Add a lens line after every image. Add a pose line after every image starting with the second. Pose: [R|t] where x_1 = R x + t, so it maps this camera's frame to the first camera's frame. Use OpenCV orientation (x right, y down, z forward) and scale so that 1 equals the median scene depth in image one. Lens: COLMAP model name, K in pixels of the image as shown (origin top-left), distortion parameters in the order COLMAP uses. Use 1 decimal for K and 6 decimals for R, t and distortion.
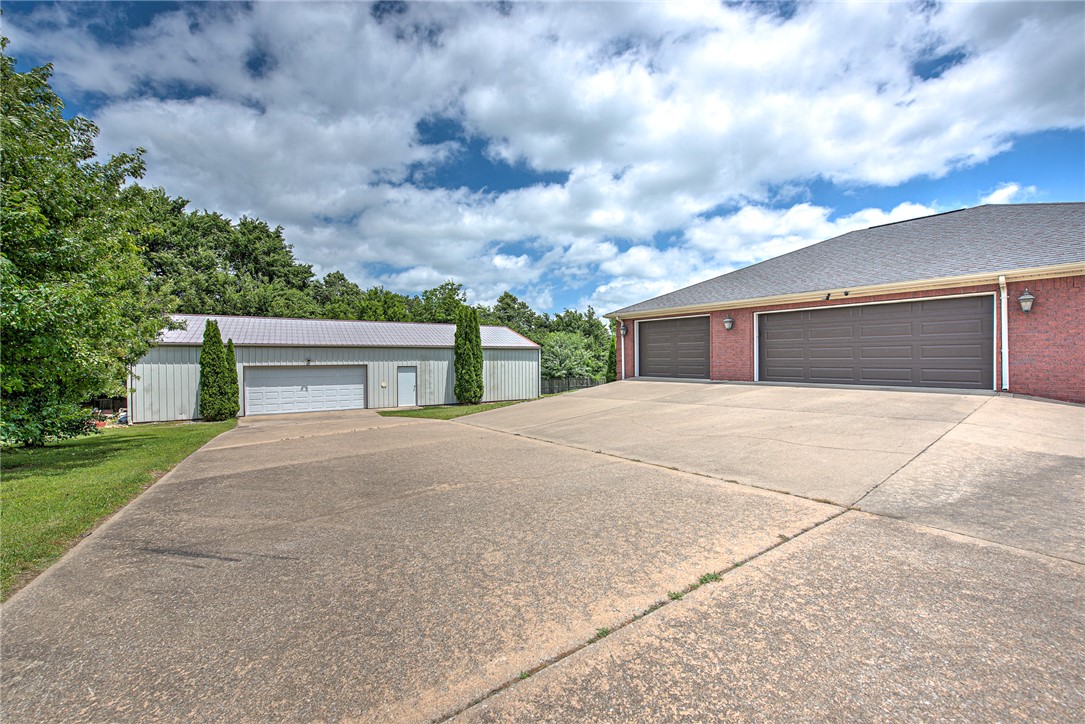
lens RADIAL K [[451.9, 0, 545.2], [0, 451.9, 360.9], [0, 0, 1]] dist [-0.001682, 0.000178]
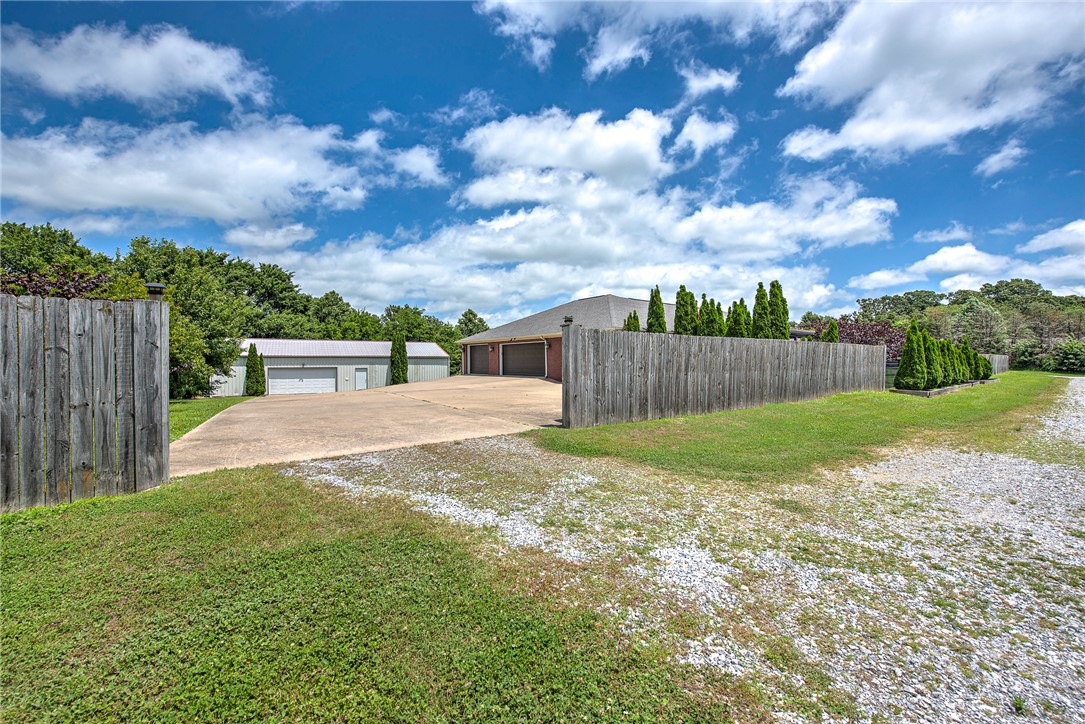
lens RADIAL K [[451.9, 0, 540.3], [0, 451.9, 363.1], [0, 0, 1]] dist [-0.001682, 0.000178]
pose [[0.999548, 0.003123, -0.029912, 0.428262], [-0.003174, 0.999994, -0.001685, -0.006671], [0.029907, 0.001779, 0.999551, -0.696792]]
